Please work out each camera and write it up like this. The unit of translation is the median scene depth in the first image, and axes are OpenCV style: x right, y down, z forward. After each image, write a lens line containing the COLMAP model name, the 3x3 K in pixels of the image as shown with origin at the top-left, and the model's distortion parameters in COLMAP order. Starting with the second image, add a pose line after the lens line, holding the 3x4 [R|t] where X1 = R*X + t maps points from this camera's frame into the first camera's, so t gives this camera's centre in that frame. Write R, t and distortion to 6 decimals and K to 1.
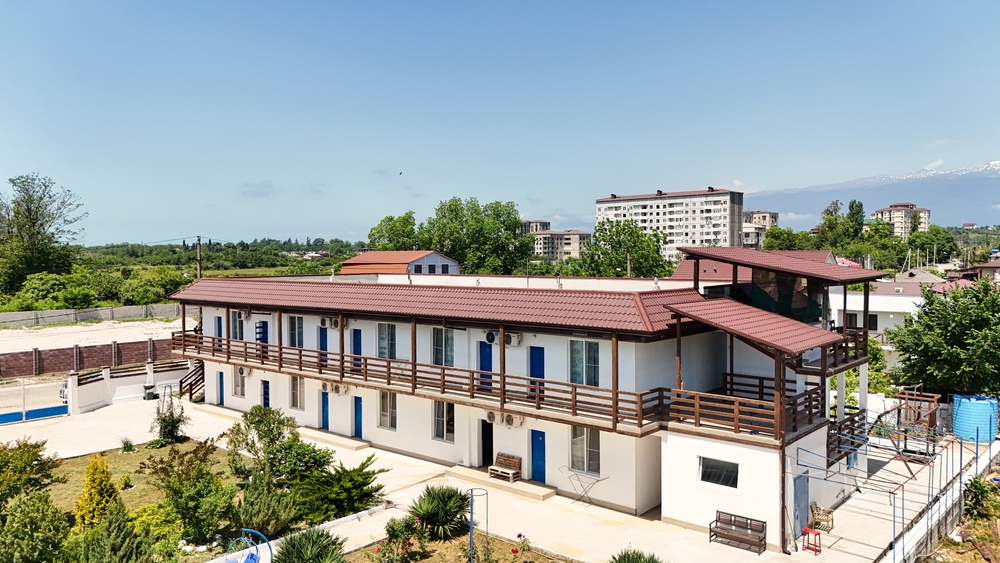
lens RADIAL K [[738.5, 0, 504.3], [0, 738.5, 275.7], [0, 0, 1]] dist [0.077527, -0.084539]
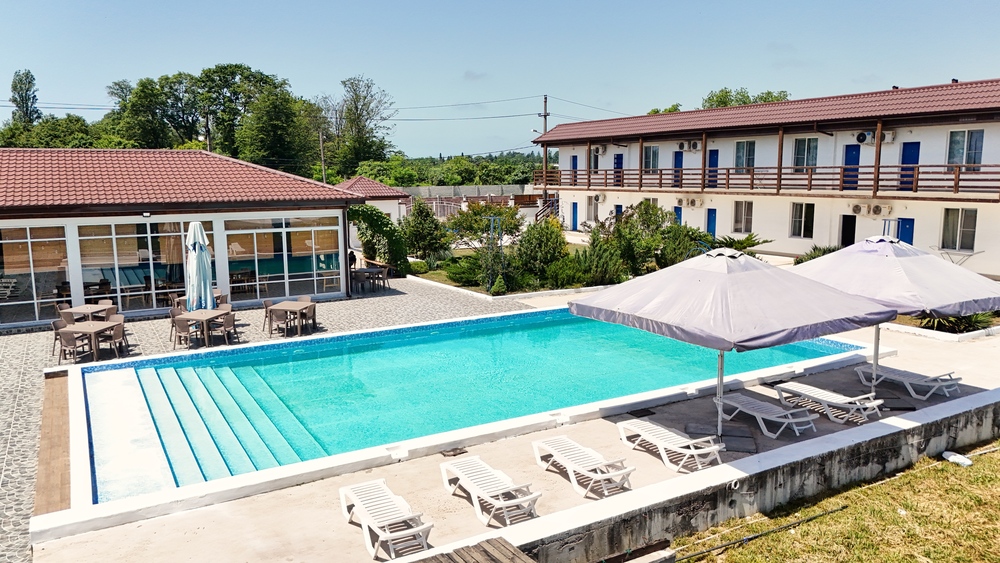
lens RADIAL K [[738.5, 0, 504.3], [0, 738.5, 275.7], [0, 0, 1]] dist [0.077527, -0.084539]
pose [[0.951528, 0.039829, -0.304973, -0.135318], [-0.004786, 0.993377, 0.114800, 0.123712], [0.307526, -0.107776, 0.945416, -0.195804]]
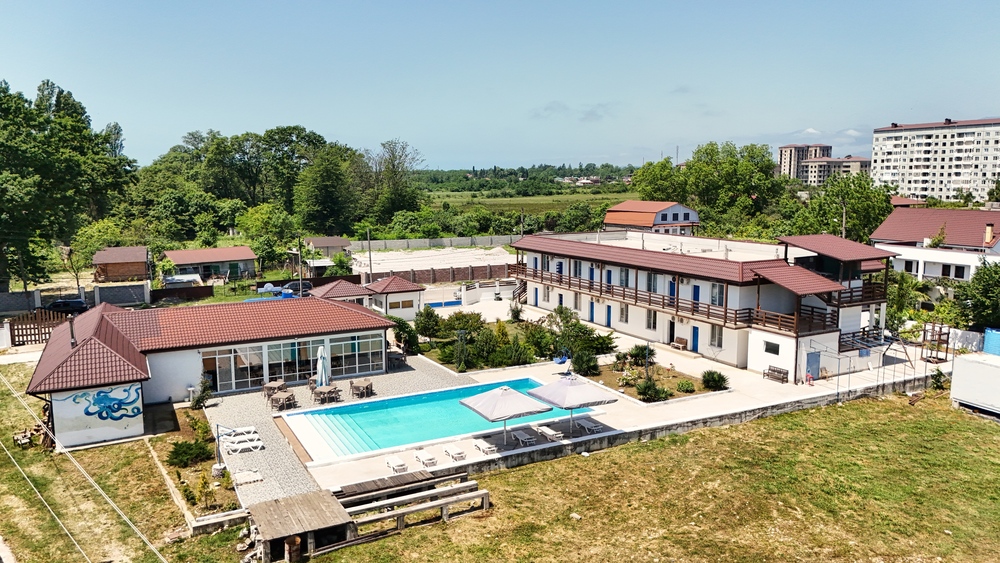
lens RADIAL K [[738.5, 0, 504.3], [0, 738.5, 275.7], [0, 0, 1]] dist [0.077527, -0.084539]
pose [[0.936200, 0.048431, -0.348114, 0.187741], [-0.011601, 0.994179, 0.107114, -0.101469], [0.351275, -0.096242, 0.931313, -0.769947]]
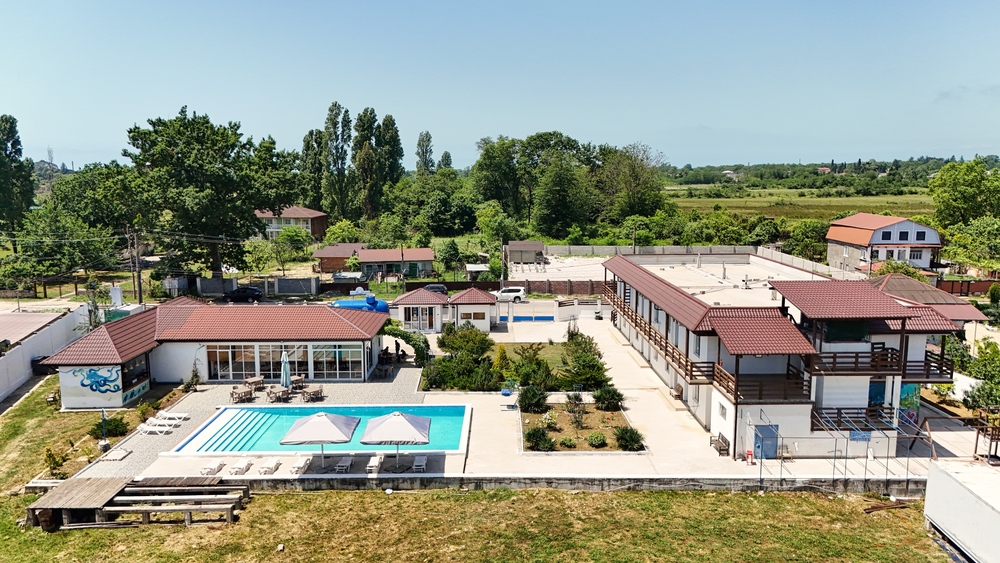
lens RADIAL K [[738.5, 0, 504.3], [0, 738.5, 275.7], [0, 0, 1]] dist [0.077527, -0.084539]
pose [[0.671165, 0.108116, -0.733382, 0.758260], [-0.024197, 0.991975, 0.124094, -0.173295], [0.740913, -0.065542, 0.668395, -0.365038]]
